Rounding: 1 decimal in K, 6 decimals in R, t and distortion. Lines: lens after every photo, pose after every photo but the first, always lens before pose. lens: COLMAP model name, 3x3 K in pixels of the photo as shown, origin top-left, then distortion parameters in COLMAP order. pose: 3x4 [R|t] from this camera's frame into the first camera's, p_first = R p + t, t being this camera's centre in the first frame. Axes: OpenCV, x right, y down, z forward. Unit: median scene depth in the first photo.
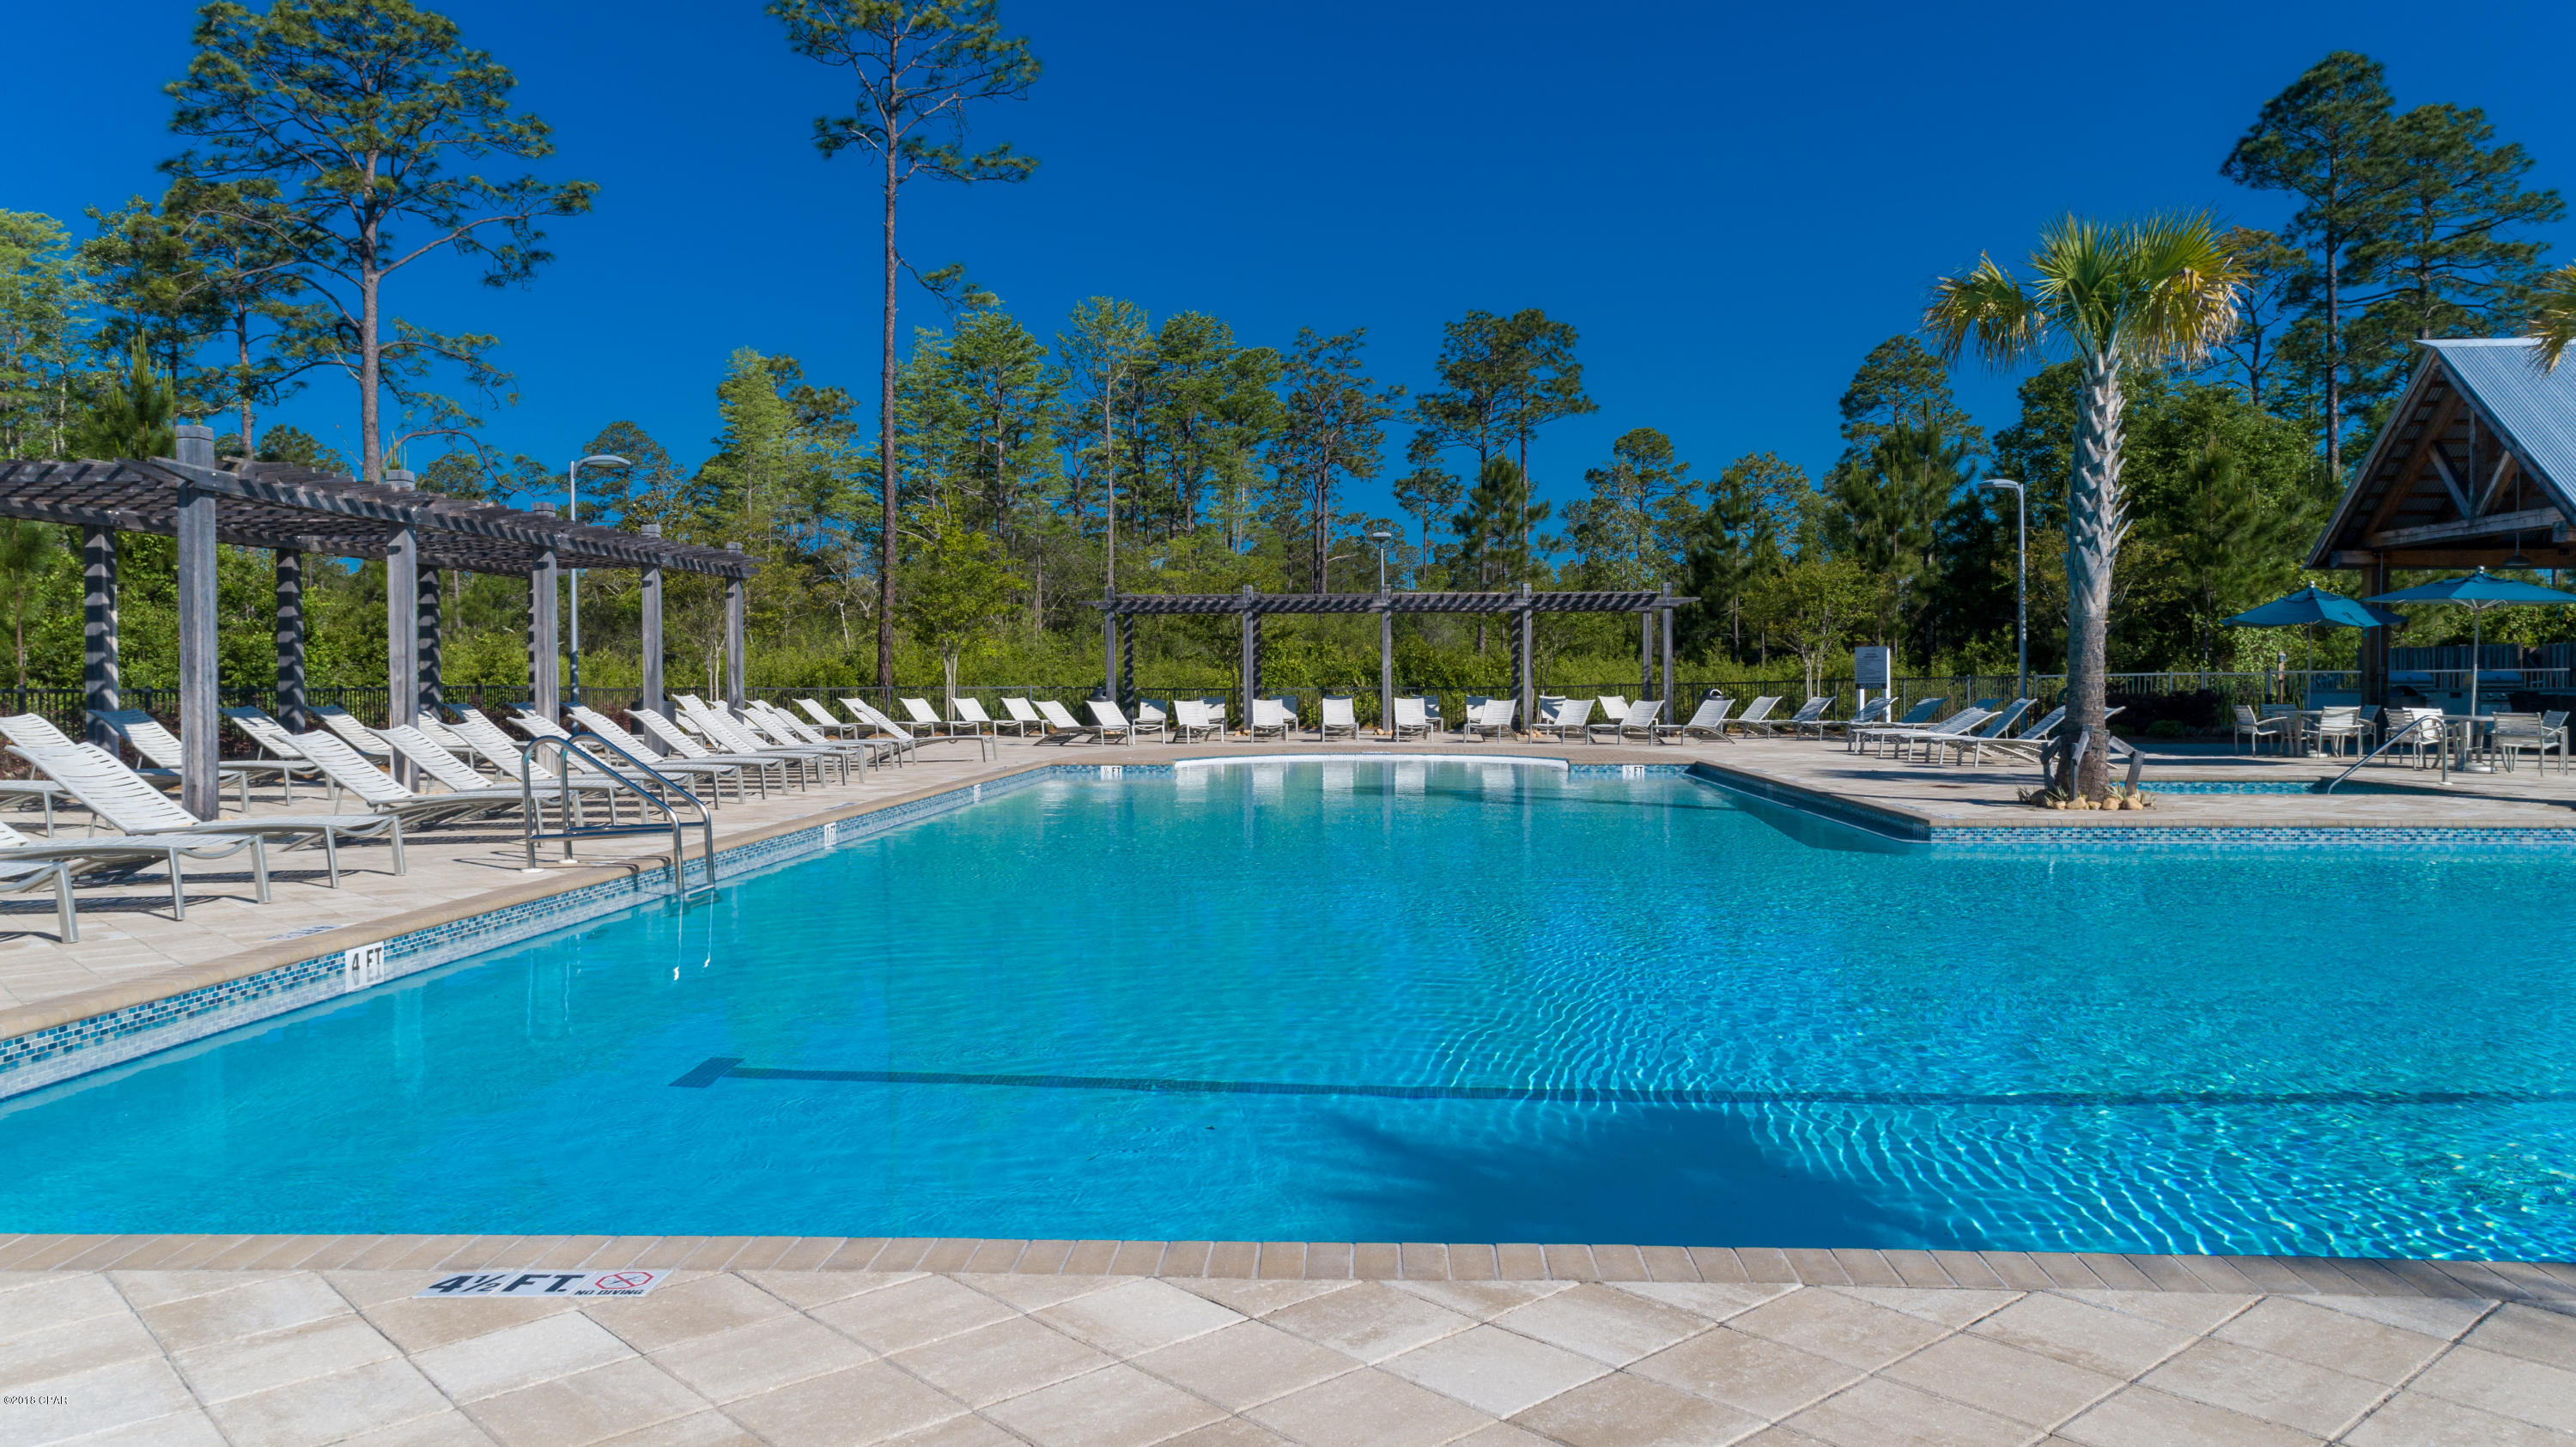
lens RADIAL K [[1803.1, 0, 1288.0], [0, 1803.1, 723.5], [0, 0, 1]] dist [0.002728, 0.001552]
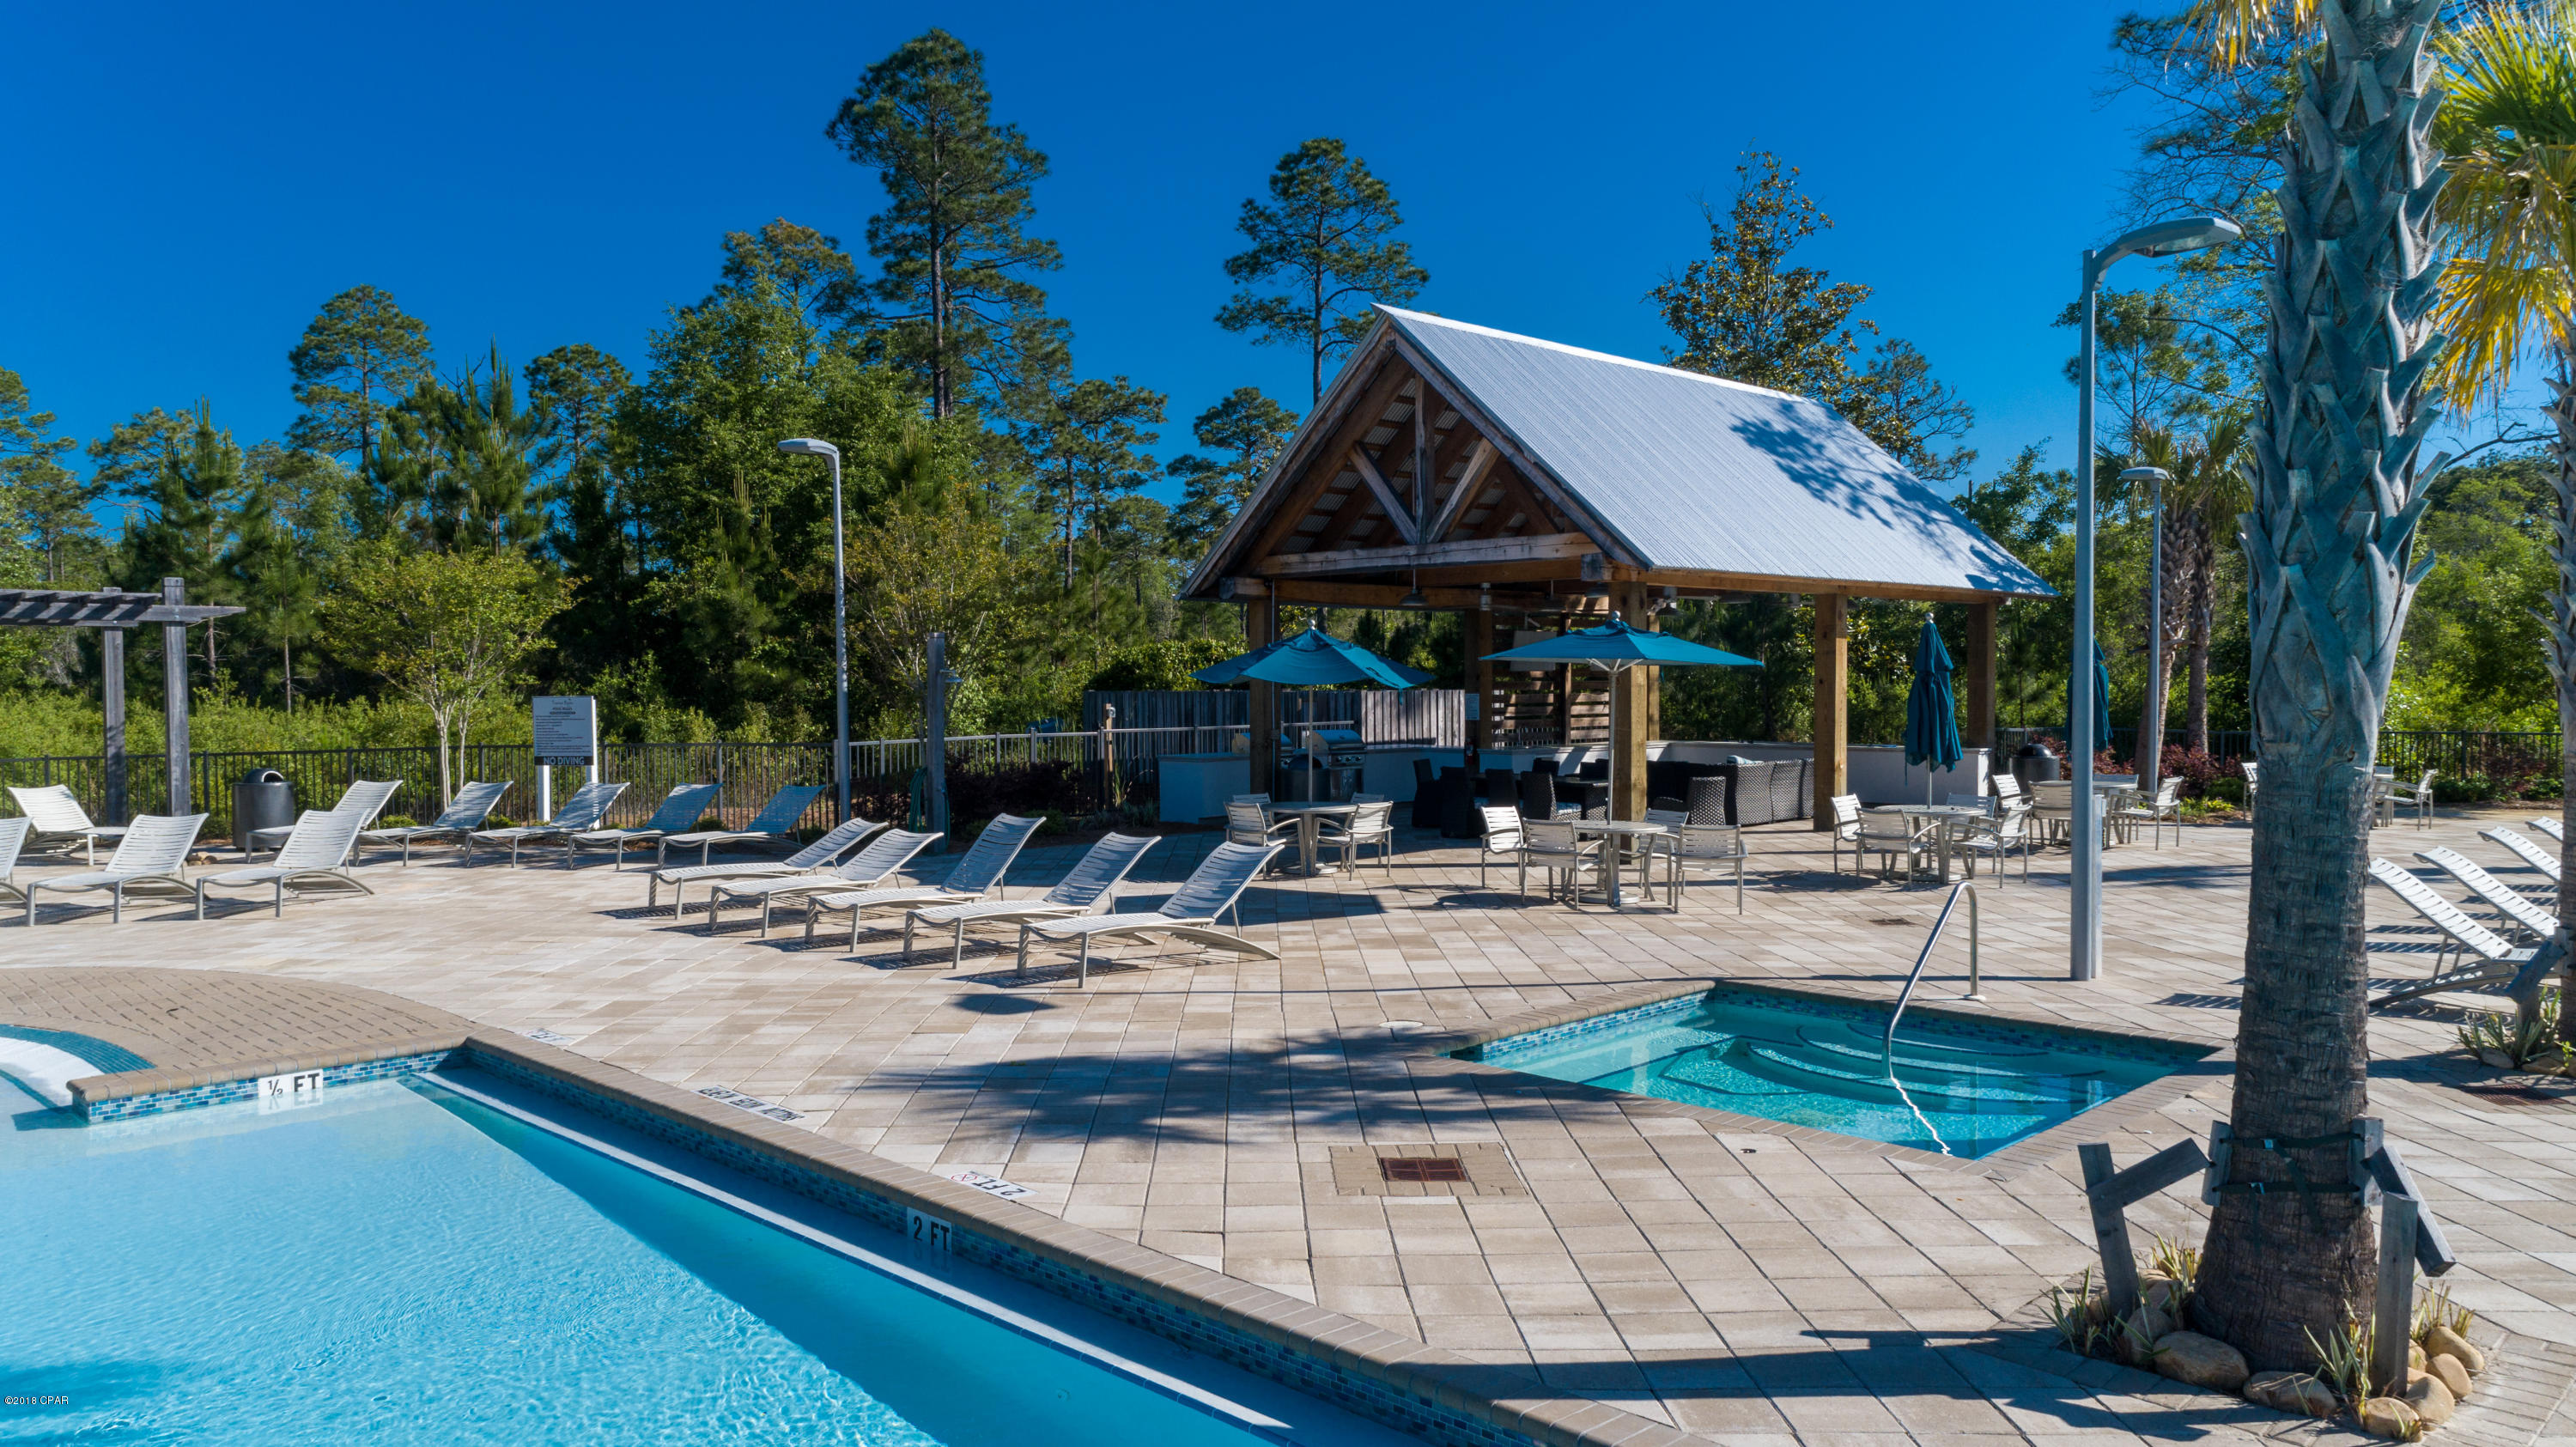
lens RADIAL K [[1764.2, 0, 1288.0], [0, 1764.2, 723.5], [0, 0, 1]] dist [0.005863, 0.004037]
pose [[0.666288, -0.016201, 0.745518, 0.026199], [0.018588, 0.999814, 0.005114, -0.021209], [-0.745463, 0.010450, 0.666465, 0.274895]]
